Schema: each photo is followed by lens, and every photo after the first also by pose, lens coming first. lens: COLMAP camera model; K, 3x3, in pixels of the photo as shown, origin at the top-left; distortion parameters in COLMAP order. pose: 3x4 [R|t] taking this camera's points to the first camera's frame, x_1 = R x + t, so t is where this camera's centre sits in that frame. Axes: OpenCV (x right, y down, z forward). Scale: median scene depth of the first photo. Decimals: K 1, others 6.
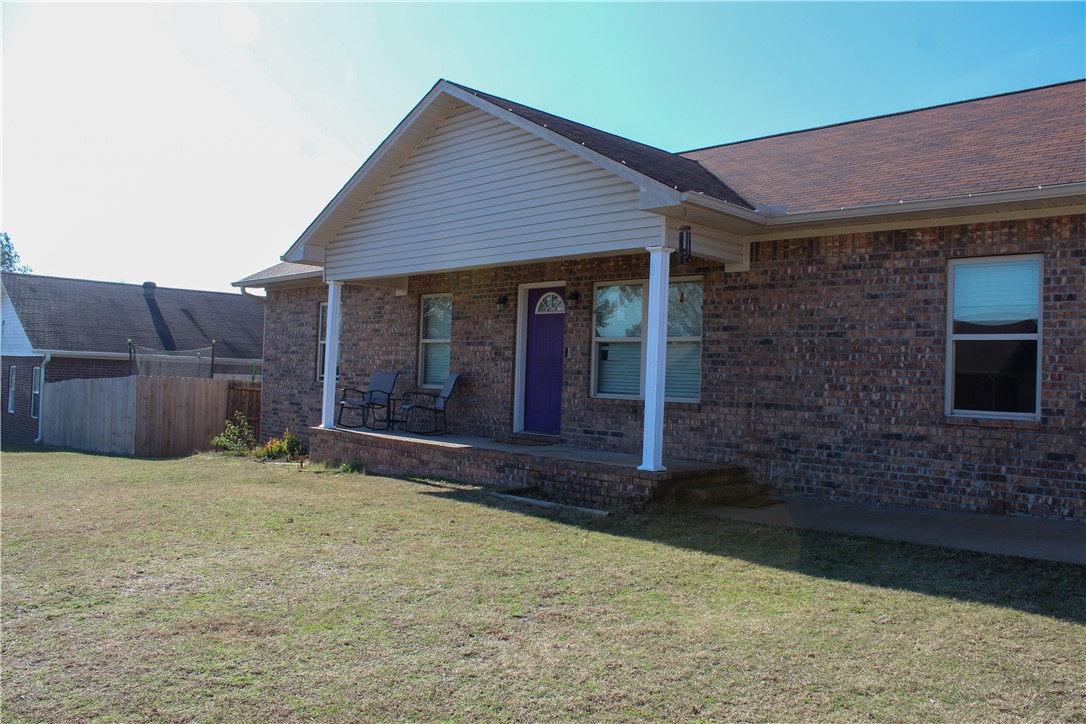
lens RADIAL K [[896.0, 0, 547.1], [0, 896.0, 368.5], [0, 0, 1]] dist [-0.163527, 0.136753]
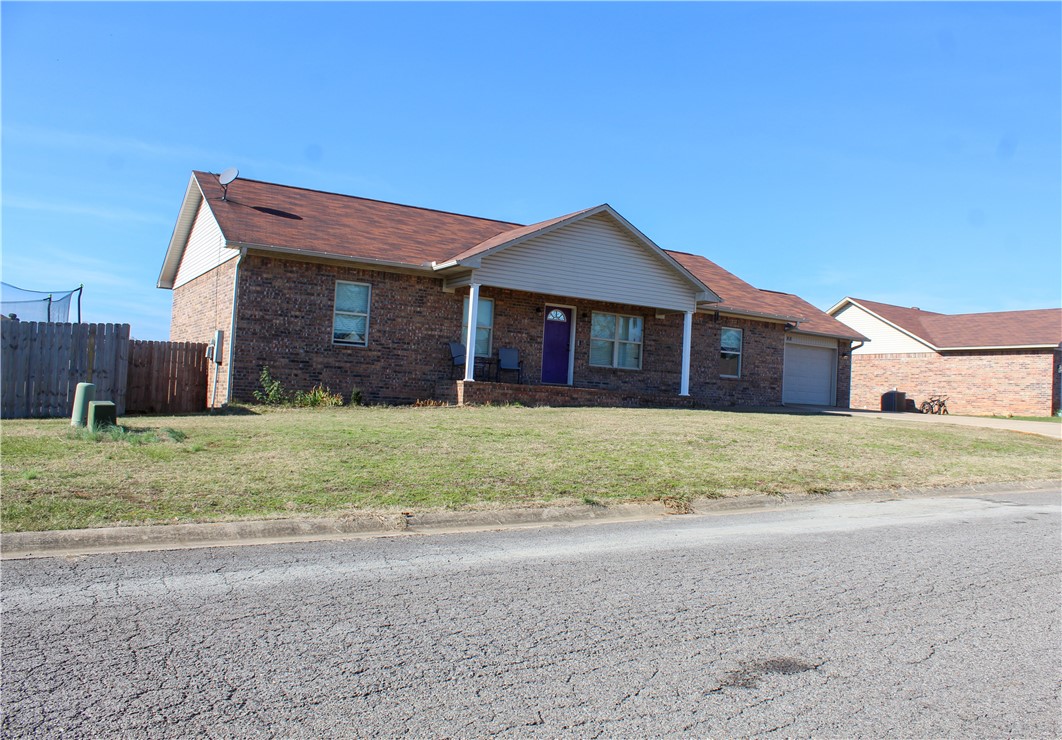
lens RADIAL K [[938.2, 0, 559.6], [0, 938.2, 378.8], [0, 0, 1]] dist [-0.153201, -0.010579]
pose [[0.199646, 0.004284, 0.979859, -2.359507], [-0.057810, 0.998300, 0.007414, 0.056847], [-0.978161, -0.058126, 0.199555, 0.713419]]
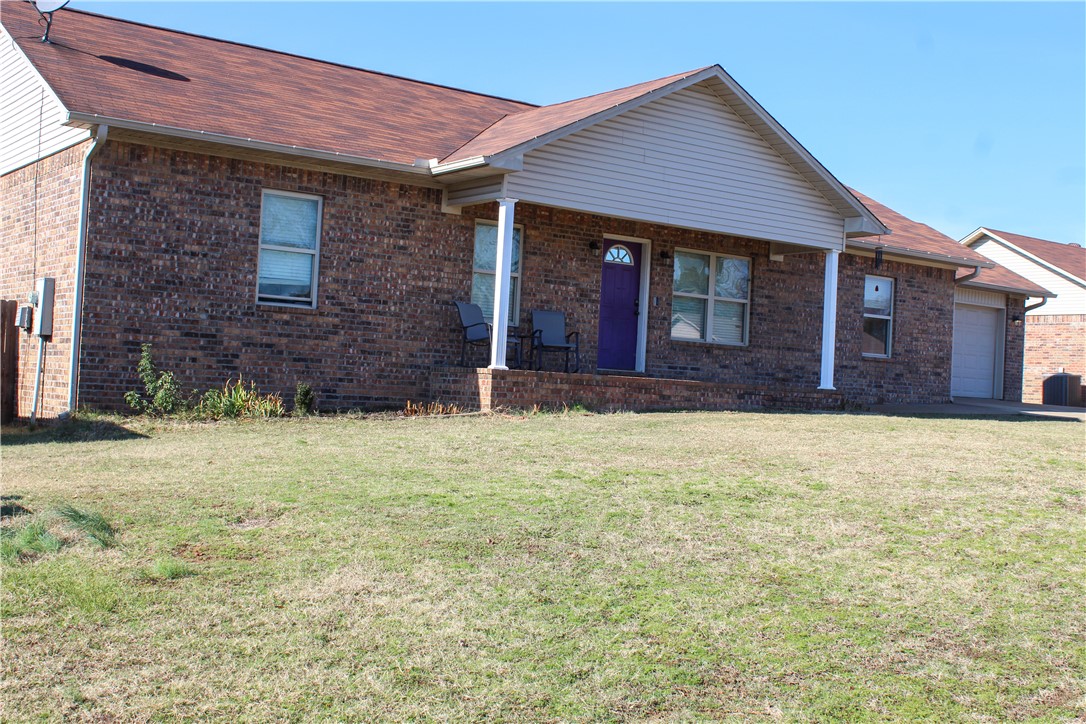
lens RADIAL K [[1336.3, 0, 544.8], [0, 1336.3, 362.6], [0, 0, 1]] dist [-0.075912, 0.000000]
pose [[0.125238, -0.009542, 0.992081, -2.033371], [-0.058549, 0.998140, 0.016992, 0.048442], [-0.990398, -0.060213, 0.124446, 1.060637]]
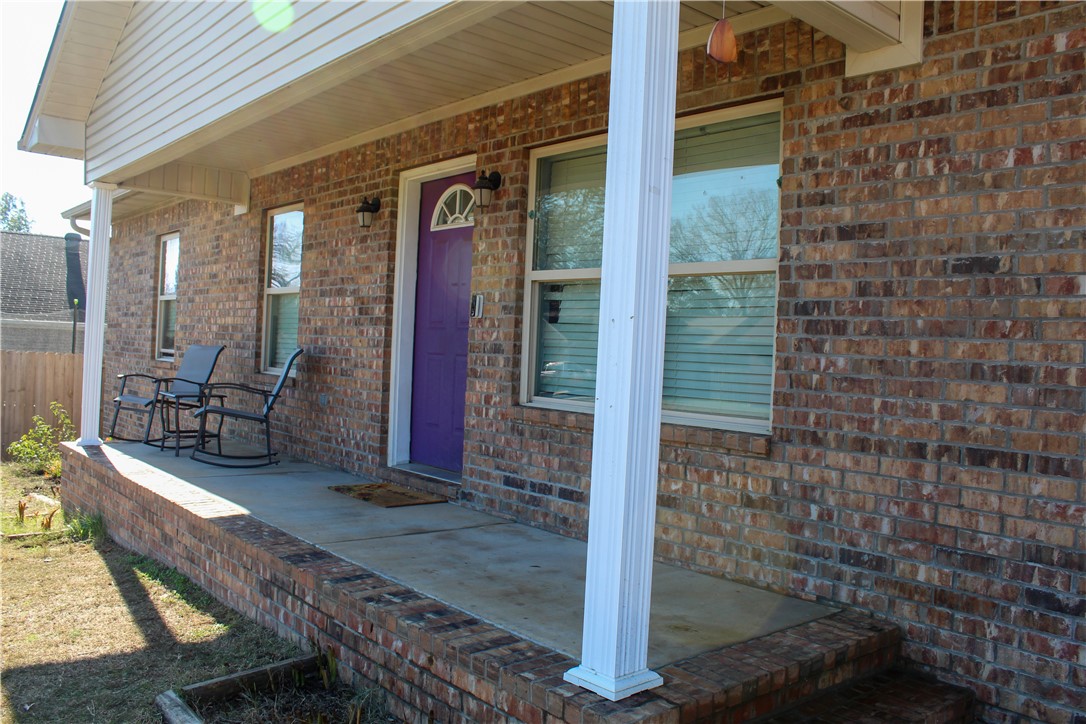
lens RADIAL K [[896.0, 0, 545.0], [0, 896.0, 365.5], [0, 0, 1]] dist [-0.163527, 0.136753]
pose [[0.998436, 0.009137, -0.055155, 0.096574], [-0.007669, 0.999612, 0.026771, 0.000276], [0.055378, -0.026306, 0.998119, 0.623619]]
